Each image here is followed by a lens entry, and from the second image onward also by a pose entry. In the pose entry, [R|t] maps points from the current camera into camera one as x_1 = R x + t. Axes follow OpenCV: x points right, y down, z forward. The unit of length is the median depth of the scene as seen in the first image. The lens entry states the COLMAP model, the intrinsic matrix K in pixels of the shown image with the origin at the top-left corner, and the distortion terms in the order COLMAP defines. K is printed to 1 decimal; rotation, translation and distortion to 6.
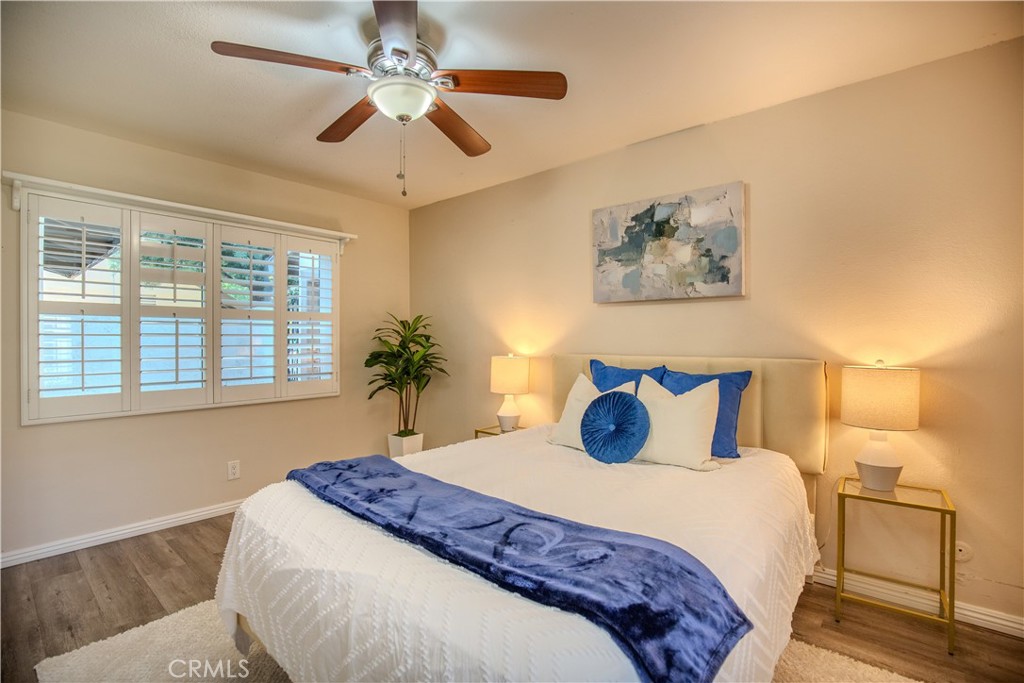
lens RADIAL K [[480.8, 0, 509.1], [0, 480.8, 340.9], [0, 0, 1]] dist [-0.024017, 0.000732]
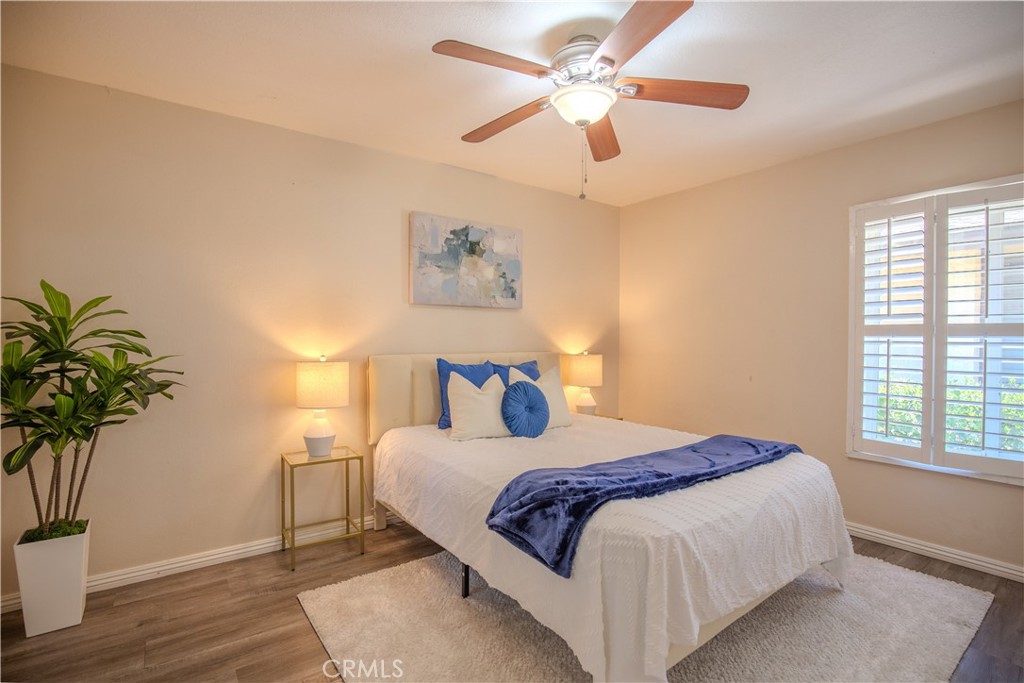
lens RADIAL K [[467.6, 0, 512.0], [0, 467.6, 341.5], [0, 0, 1]] dist [-0.031333, 0.000751]
pose [[0.247714, -0.012385, 0.968754, -0.799196], [-0.011505, 0.999810, 0.015724, -0.016636], [-0.968765, -0.015041, 0.247524, 0.602927]]
